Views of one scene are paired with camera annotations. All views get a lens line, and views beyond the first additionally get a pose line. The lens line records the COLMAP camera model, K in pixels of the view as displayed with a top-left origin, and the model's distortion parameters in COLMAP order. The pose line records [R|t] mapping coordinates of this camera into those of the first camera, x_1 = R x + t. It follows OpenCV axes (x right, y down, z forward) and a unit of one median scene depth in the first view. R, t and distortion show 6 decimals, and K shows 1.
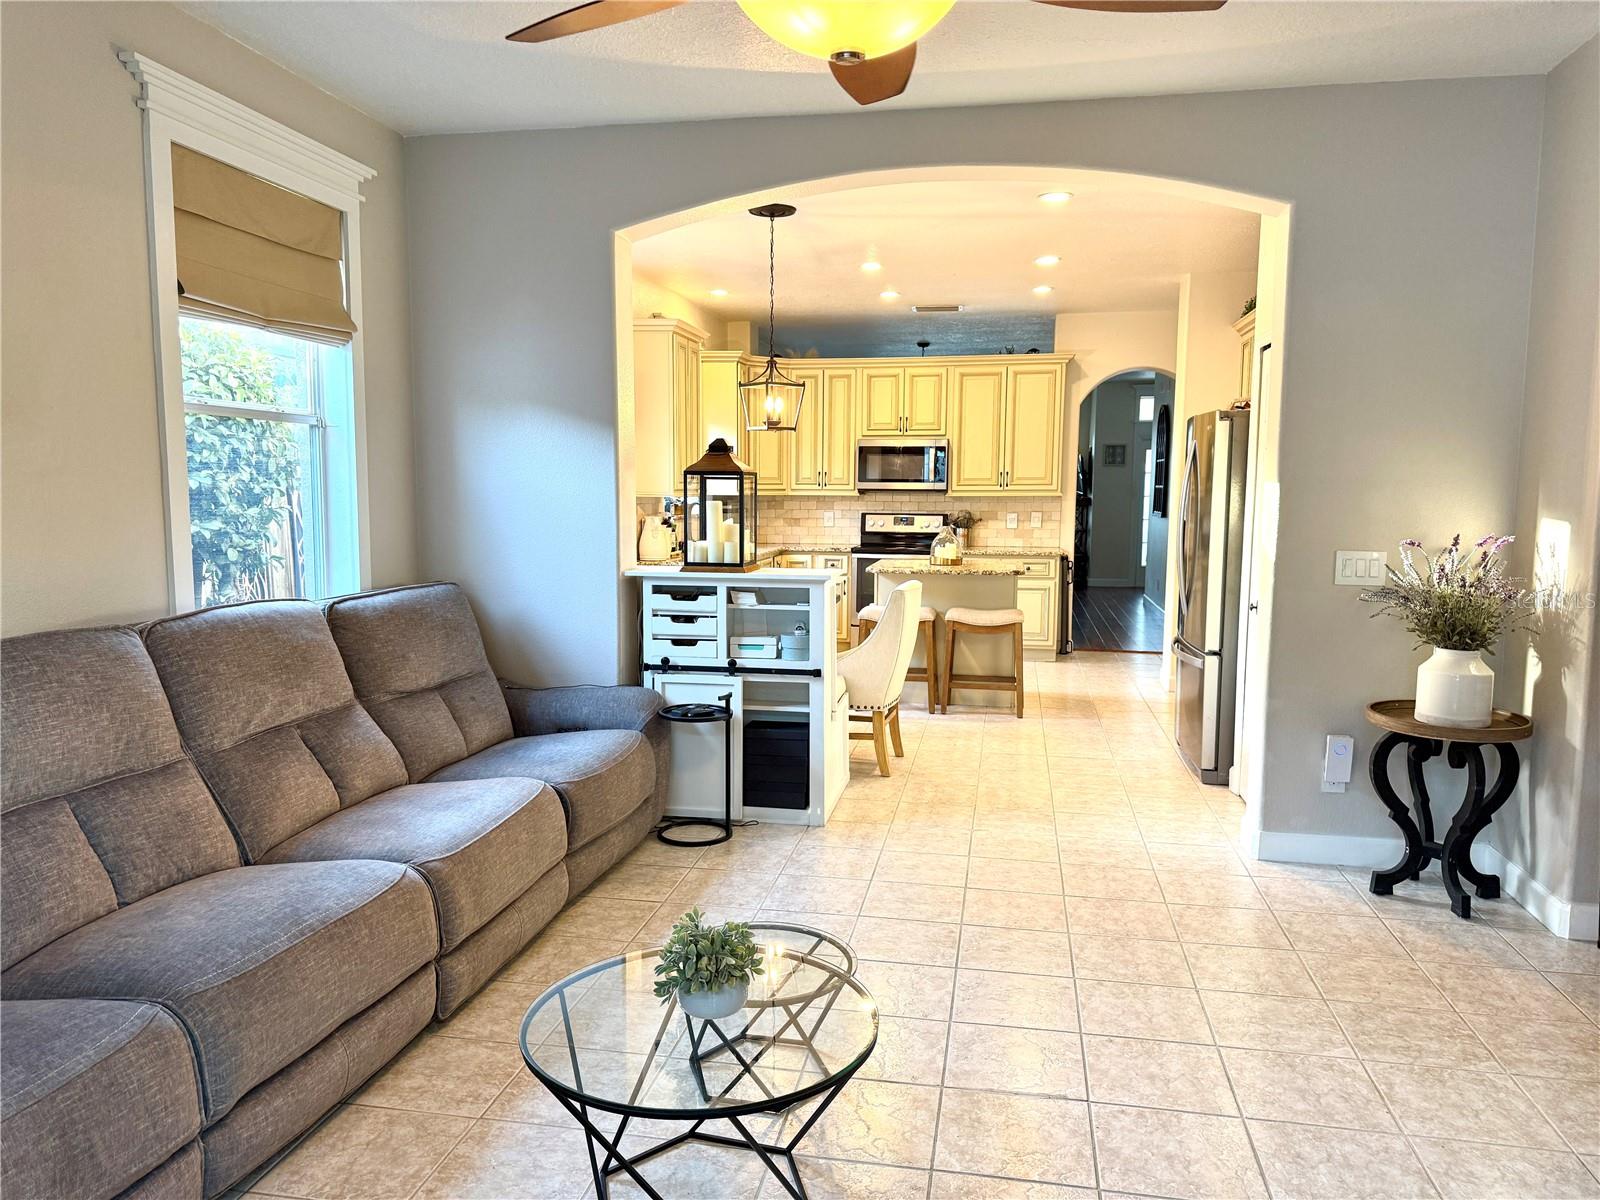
lens RADIAL K [[1118.2, 0, 799.4], [0, 1118.2, 602.0], [0, 0, 1]] dist [0.001569, 0.000078]
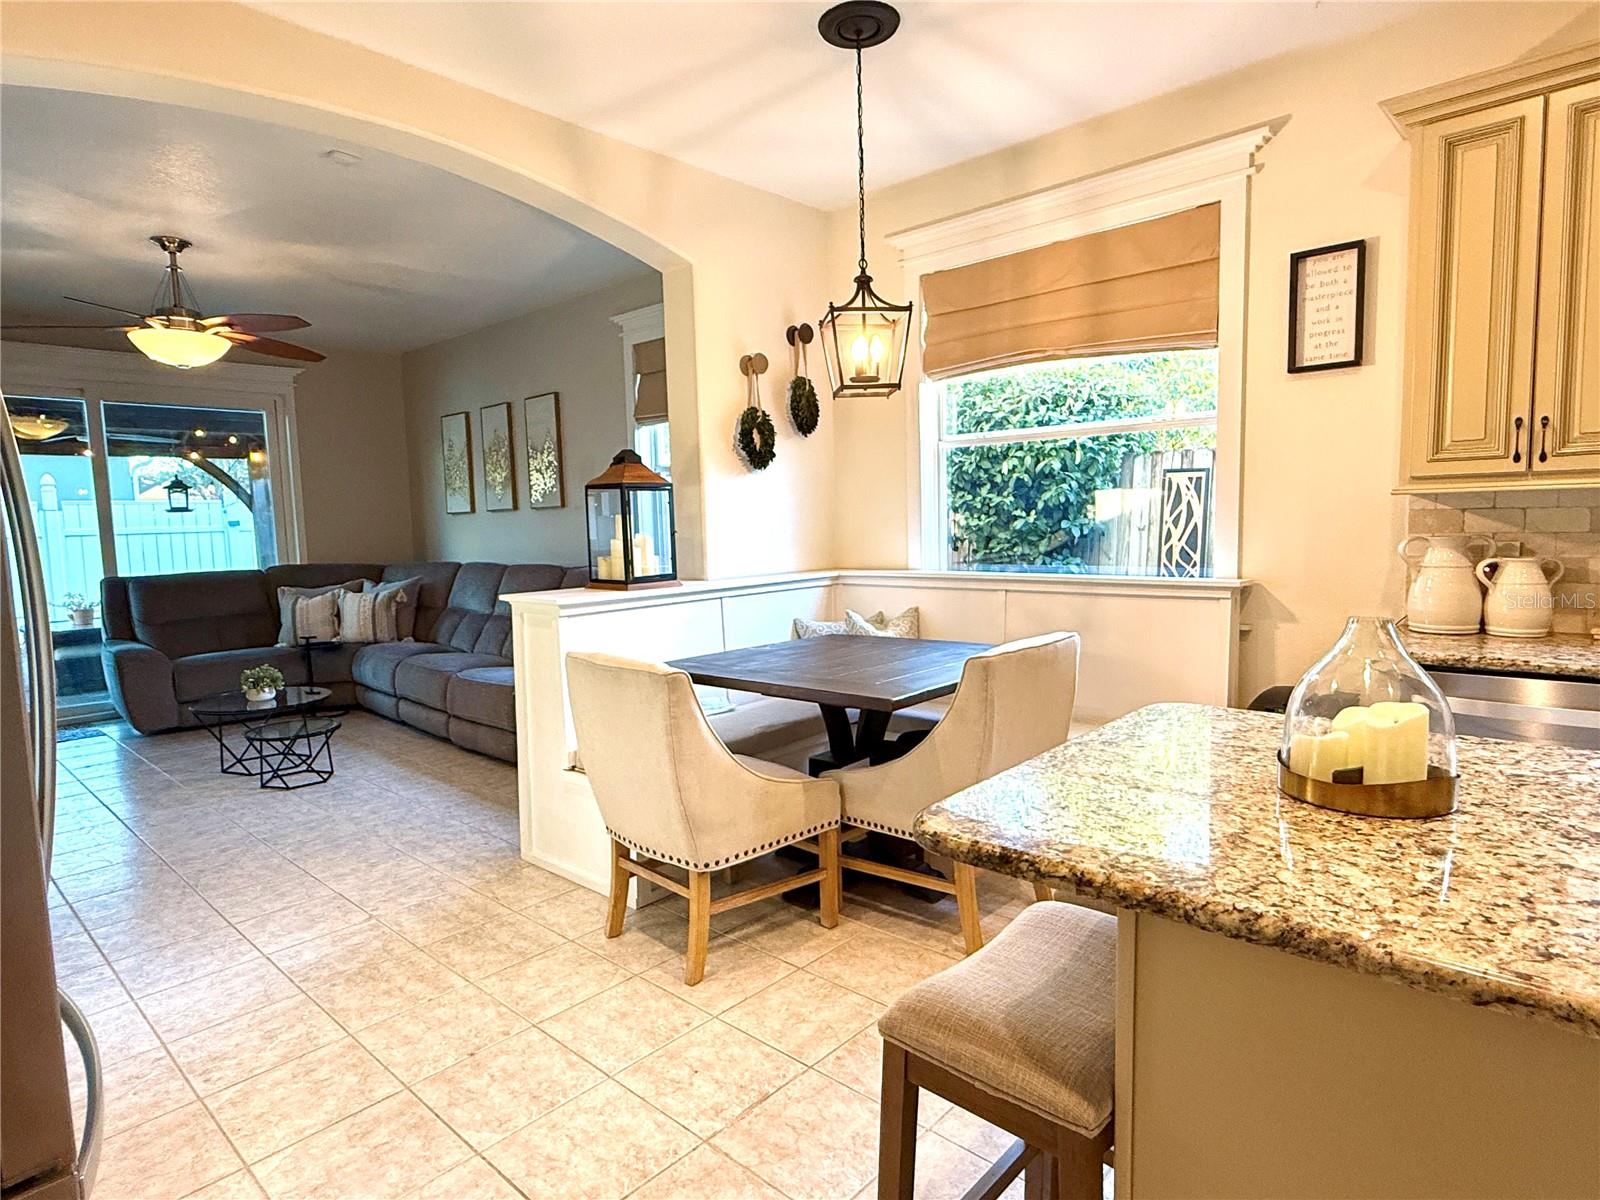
lens RADIAL K [[886.3, 0, 799.3], [0, 886.3, 601.7], [0, 0, 1]] dist [-0.004580, 0.003476]
pose [[-0.523267, 0.098275, -0.846483, 0.515546], [-0.058675, 0.986816, 0.150838, -0.146822], [0.850146, 0.128596, -0.510602, 1.544431]]
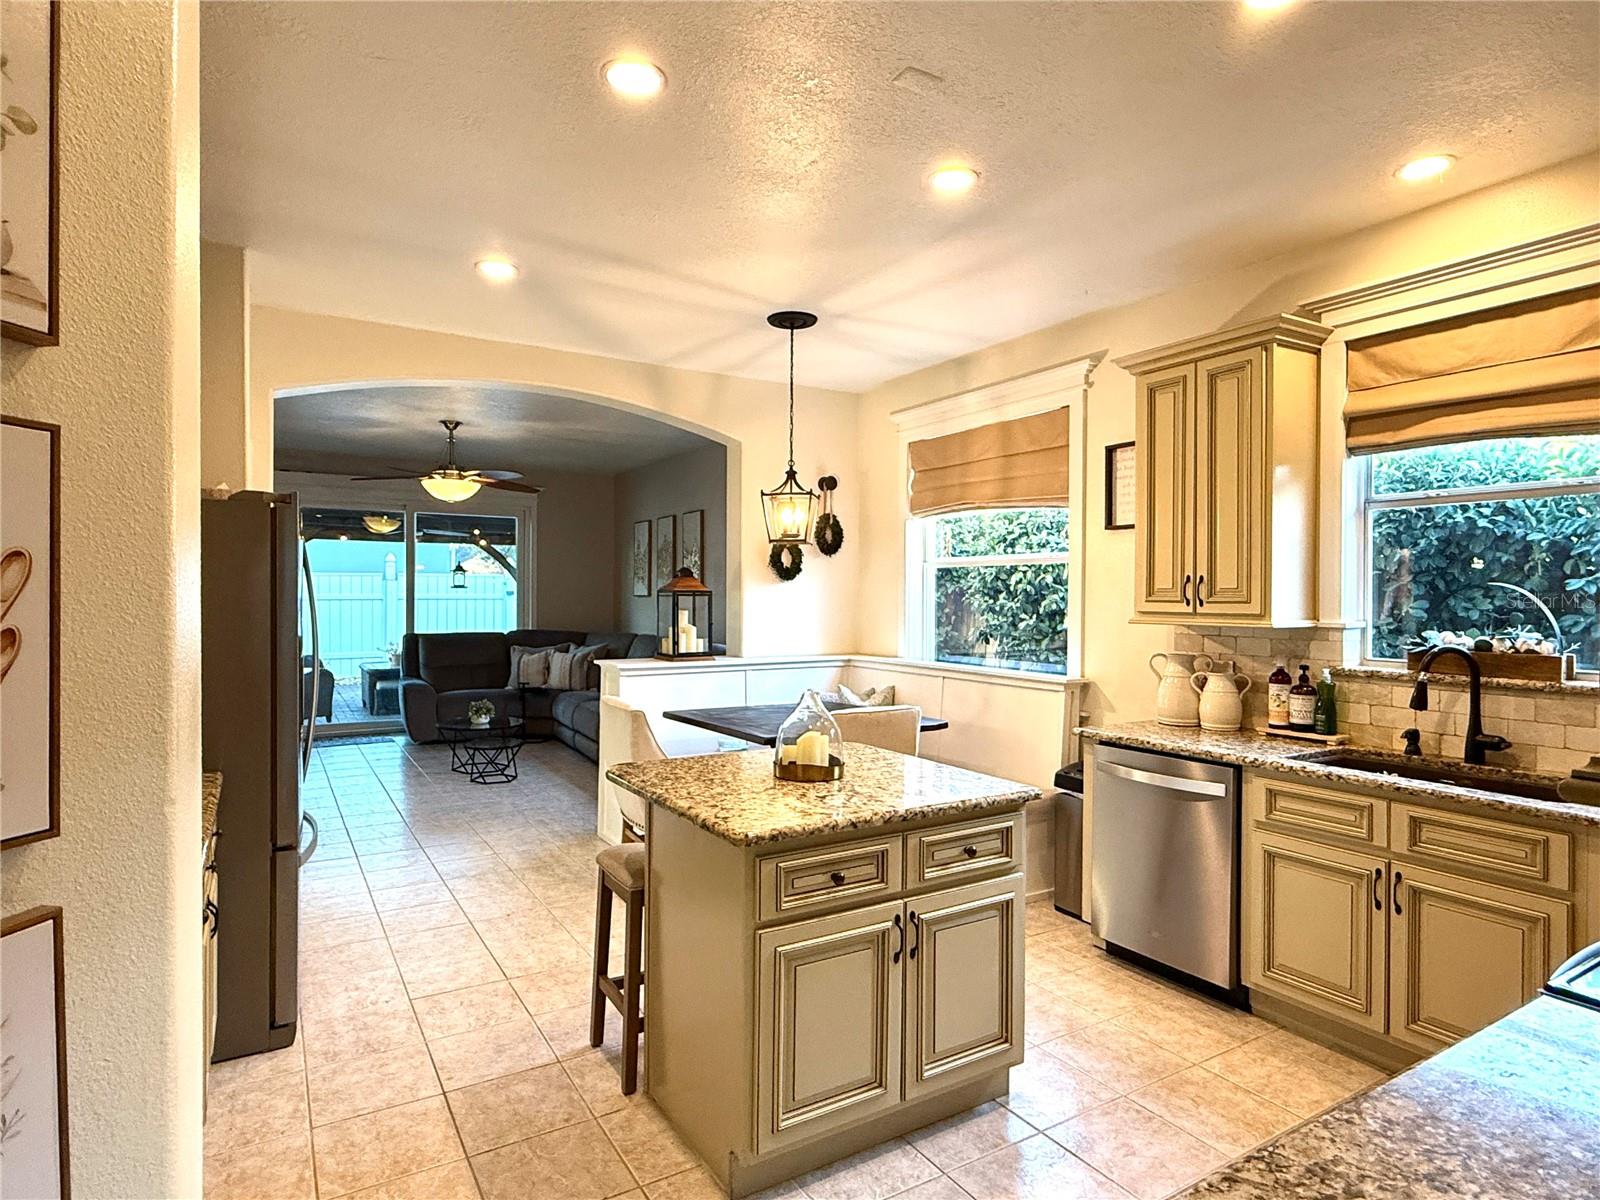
lens RADIAL K [[886.3, 0, 801.1], [0, 886.3, 598.9], [0, 0, 1]] dist [-0.004580, 0.003476]
pose [[-0.739417, 0.001066, -0.673247, 0.594921], [-0.073672, 0.993865, 0.082487, -0.219025], [0.669205, 0.110592, -0.734802, 1.966176]]
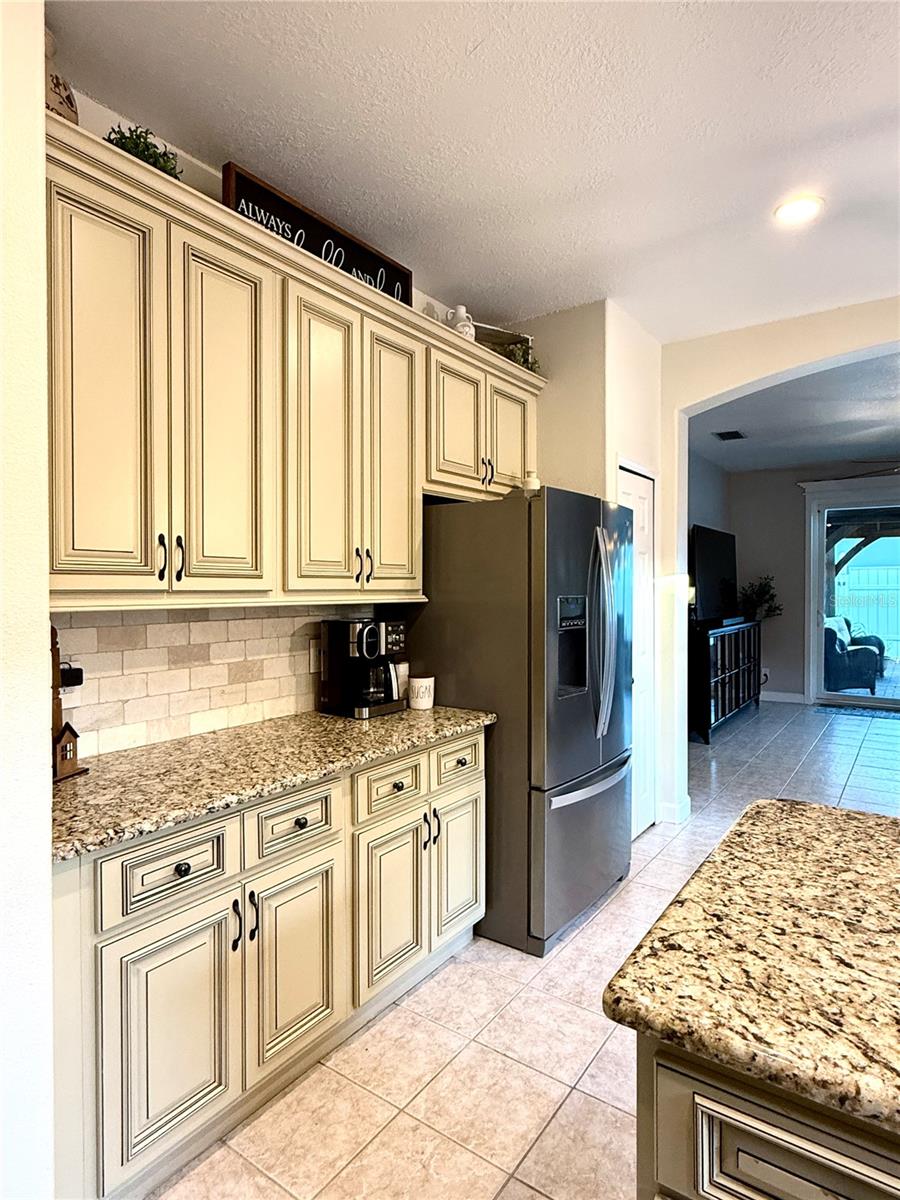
lens RADIAL K [[664.7, 0, 448.0], [0, 664.7, 591.5], [0, 0, 1]] dist [-0.004580, 0.003476]
pose [[-0.909589, -0.001229, 0.415508, 0.292341], [0.044793, 0.993878, 0.100995, -0.190772], [-0.413088, 0.110476, -0.903965, 1.804855]]
